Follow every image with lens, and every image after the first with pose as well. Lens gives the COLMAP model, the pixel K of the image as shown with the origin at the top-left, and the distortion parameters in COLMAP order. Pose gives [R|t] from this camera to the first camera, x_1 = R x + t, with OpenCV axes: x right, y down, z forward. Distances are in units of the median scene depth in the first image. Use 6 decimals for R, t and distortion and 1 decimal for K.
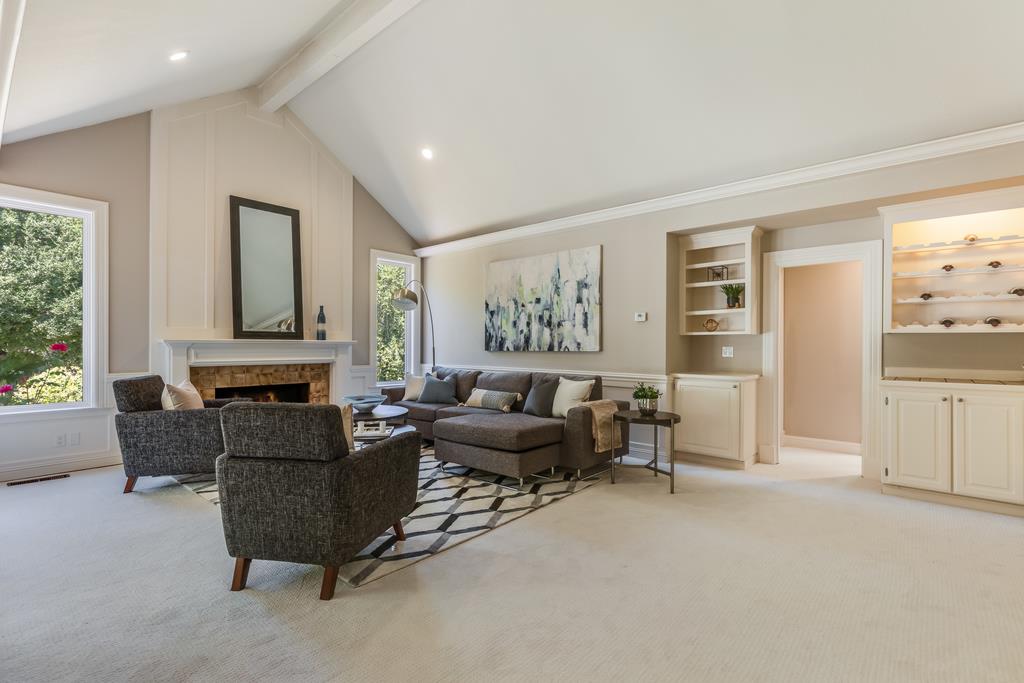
lens RADIAL K [[479.6, 0, 512.8], [0, 479.6, 344.7], [0, 0, 1]] dist [0.008437, -0.000179]
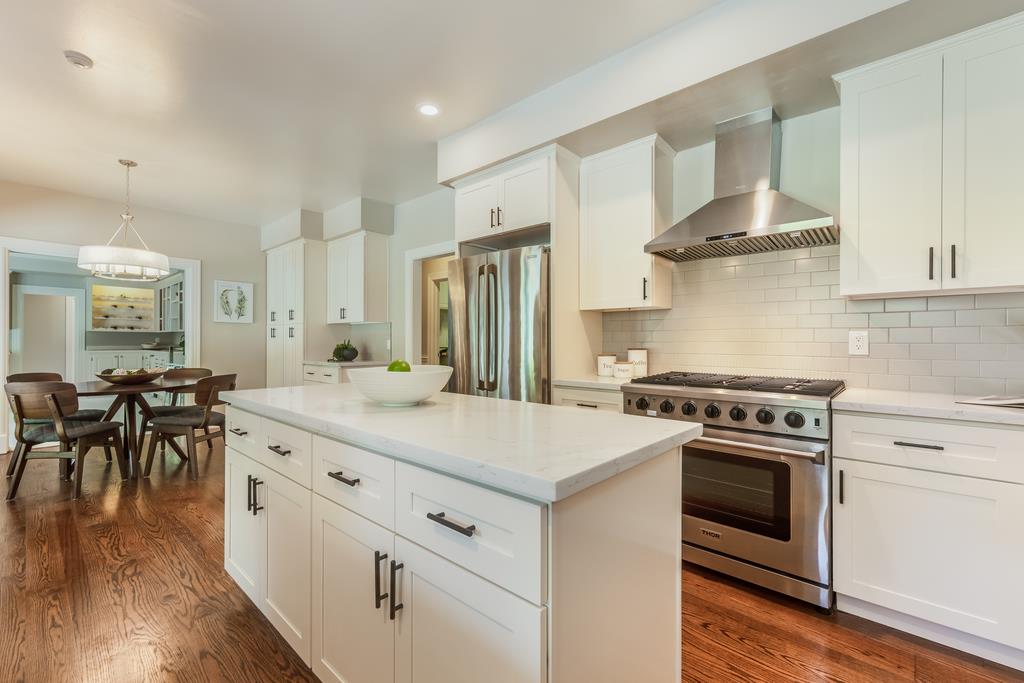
lens RADIAL K [[440.9, 0, 507.2], [0, 440.9, 340.6], [0, 0, 1]] dist [0.010126, -0.000423]
pose [[0.017539, 0.002131, 0.999844, -1.340682], [-0.004310, 0.999989, -0.002056, 0.017990], [-0.999837, -0.004274, 0.017548, -1.059563]]
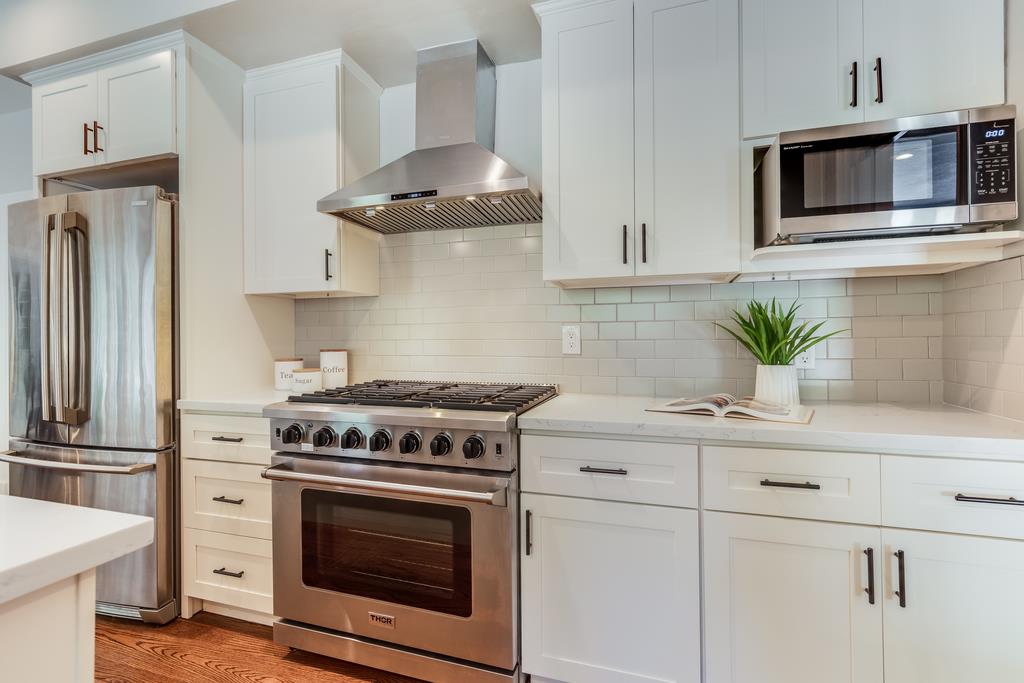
lens RADIAL K [[479.6, 0, 508.9], [0, 479.6, 335.6], [0, 0, 1]] dist [0.008437, -0.000179]
pose [[-0.393132, 0.011156, 0.919415, -1.213274], [0.002330, 0.999935, -0.011136, 0.018806], [-0.919479, -0.002236, -0.393132, -1.236727]]
